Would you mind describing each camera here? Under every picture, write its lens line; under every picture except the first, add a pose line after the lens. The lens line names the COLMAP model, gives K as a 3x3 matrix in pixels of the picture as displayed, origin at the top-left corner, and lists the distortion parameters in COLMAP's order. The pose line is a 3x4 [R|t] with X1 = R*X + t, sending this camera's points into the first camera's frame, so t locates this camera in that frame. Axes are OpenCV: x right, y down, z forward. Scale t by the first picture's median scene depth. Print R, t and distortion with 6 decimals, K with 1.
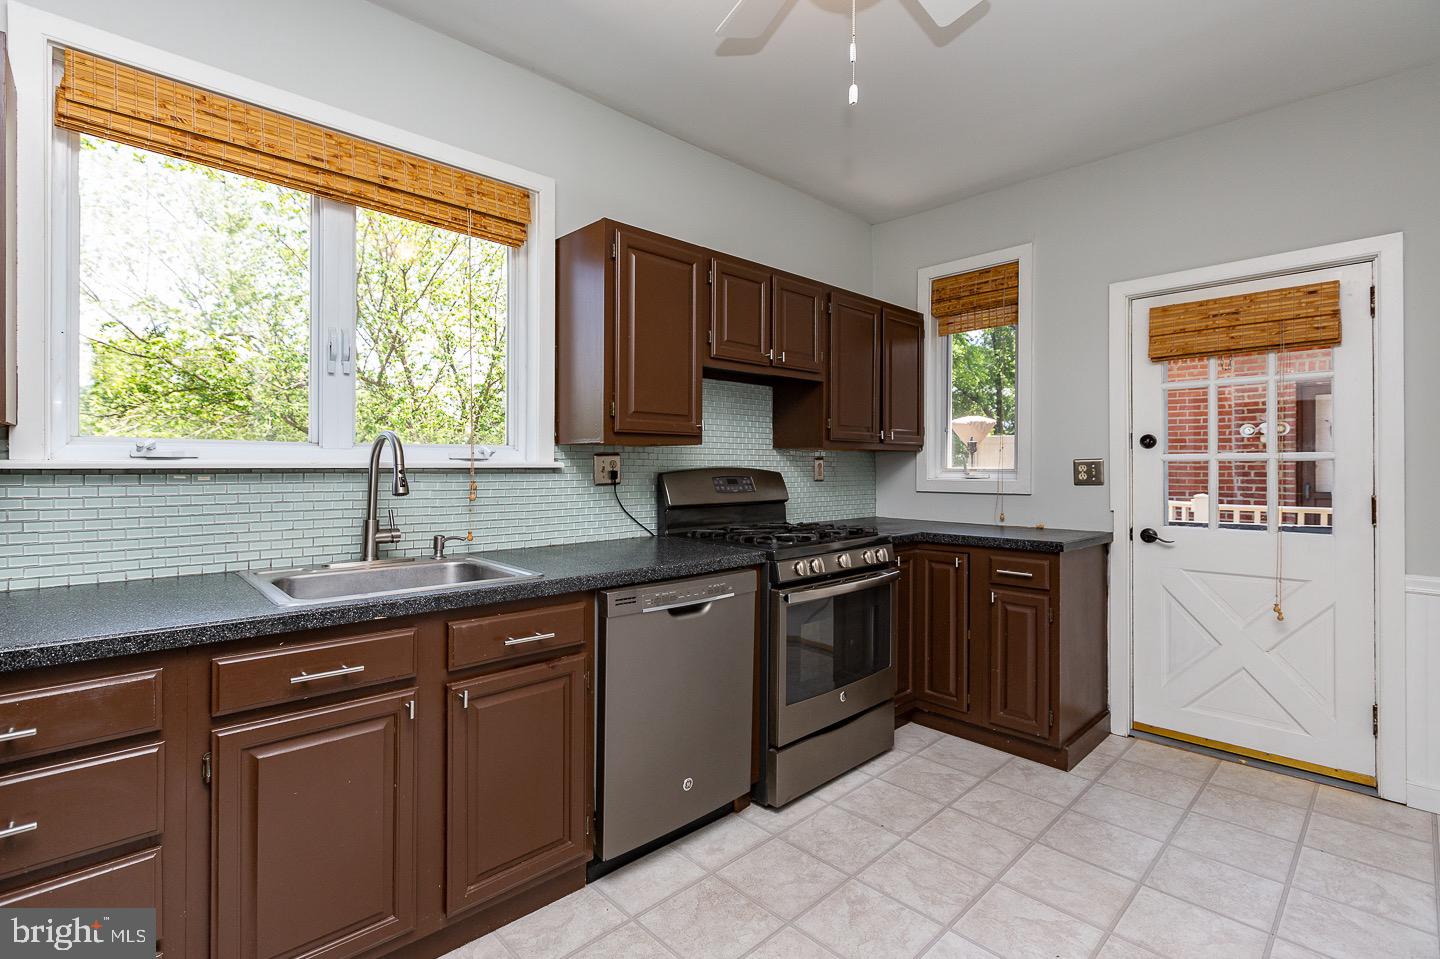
lens RADIAL K [[667.6, 0, 717.7], [0, 667.6, 469.0], [0, 0, 1]] dist [0.000335, 0.000037]
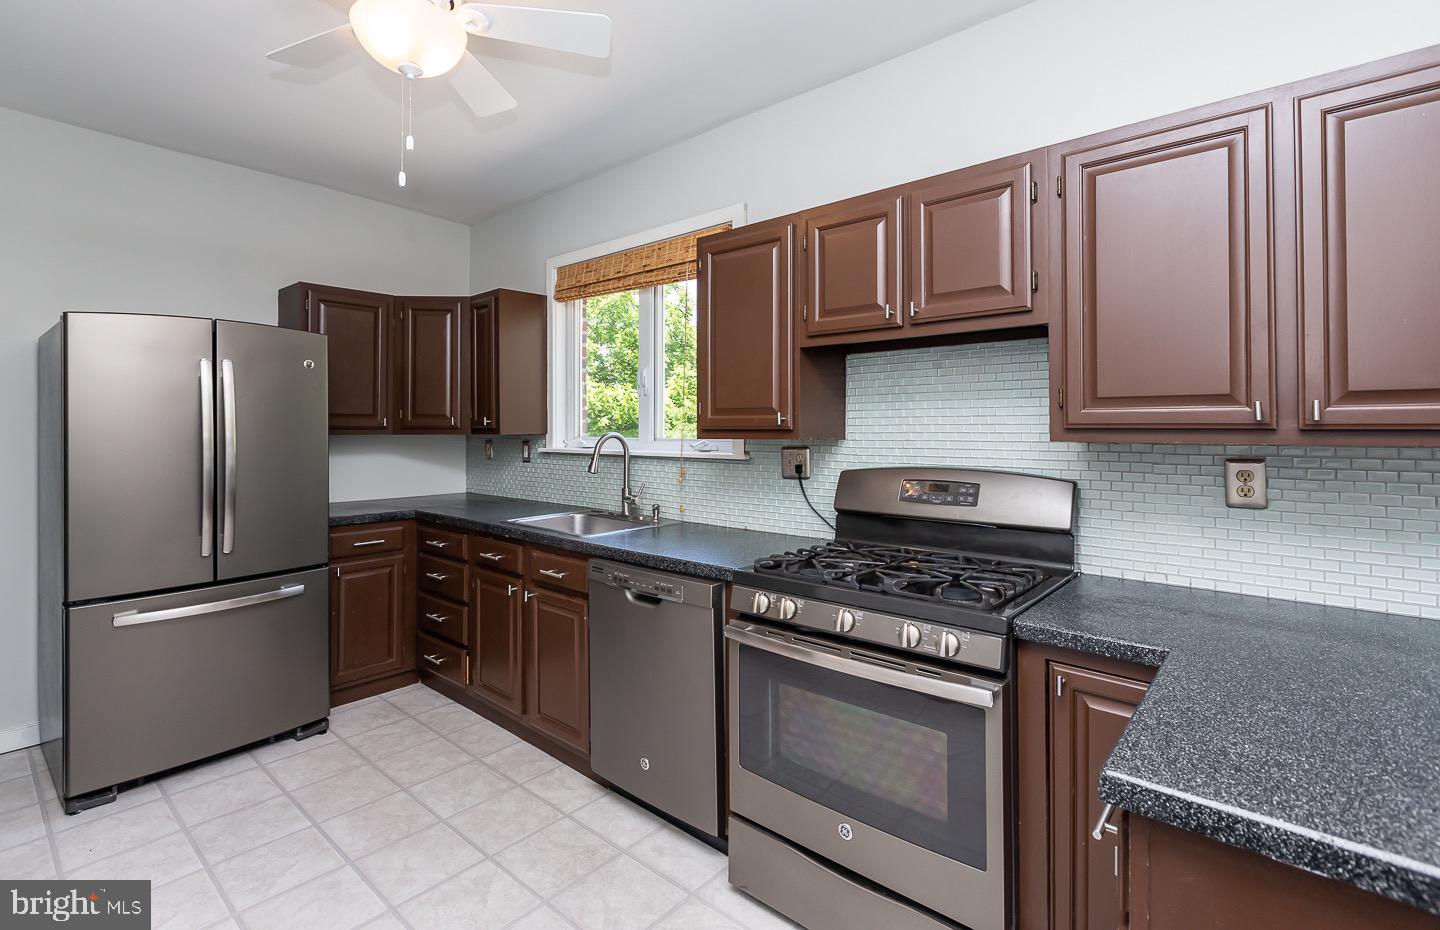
lens RADIAL K [[658.4, 0, 672.5], [0, 658.4, 425.3], [0, 0, 1]] dist [0.005756, 0.000324]
pose [[0.063083, -0.012510, -0.997930, 0.889731], [-0.009325, 0.999870, -0.013124, -0.045142], [0.997965, 0.010134, 0.062958, 0.858828]]
